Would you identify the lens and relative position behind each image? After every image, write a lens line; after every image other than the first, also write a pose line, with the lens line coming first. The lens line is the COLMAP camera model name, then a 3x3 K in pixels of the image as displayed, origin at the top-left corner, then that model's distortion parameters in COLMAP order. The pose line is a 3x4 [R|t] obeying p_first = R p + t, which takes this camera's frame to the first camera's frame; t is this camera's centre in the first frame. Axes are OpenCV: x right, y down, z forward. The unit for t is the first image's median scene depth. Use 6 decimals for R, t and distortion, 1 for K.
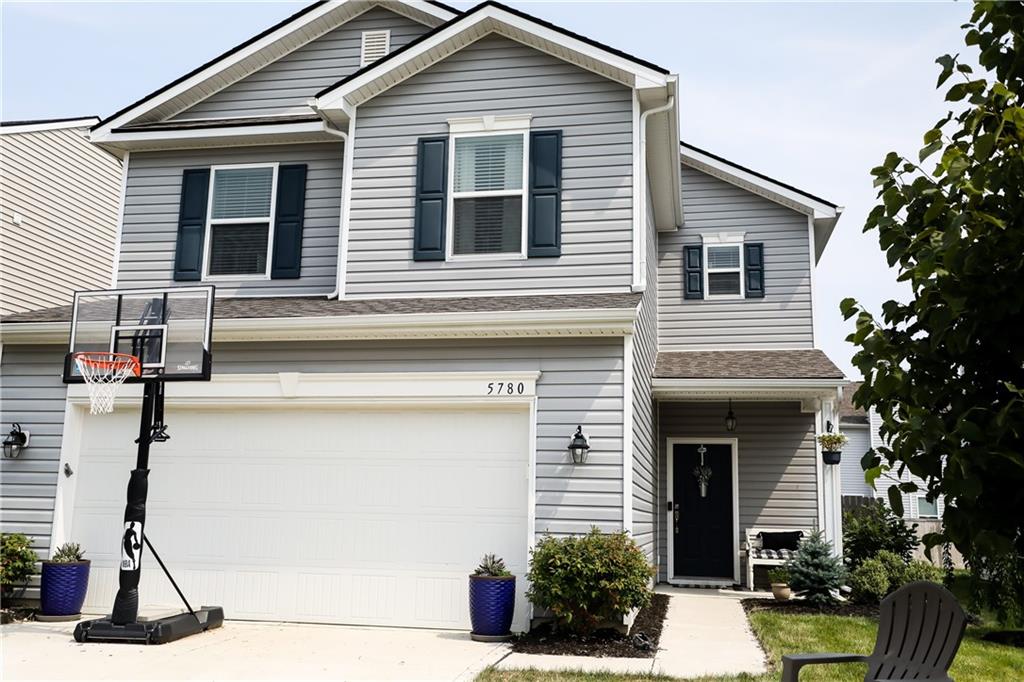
lens RADIAL K [[928.7, 0, 512.0], [0, 928.7, 344.9], [0, 0, 1]] dist [0.024835, 0.000000]
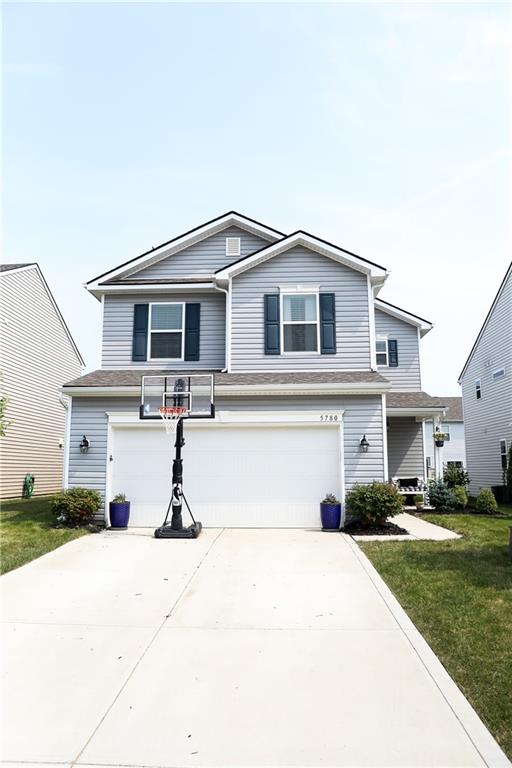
lens RADIAL K [[533.5, 0, 254.3], [0, 533.5, 387.0], [0, 0, 1]] dist [-0.056792, 0.007663]
pose [[0.989386, -0.001703, 0.145304, -0.301688], [-0.002109, 0.999658, 0.026074, -0.048573], [-0.145299, -0.026104, 0.989043, -0.175041]]
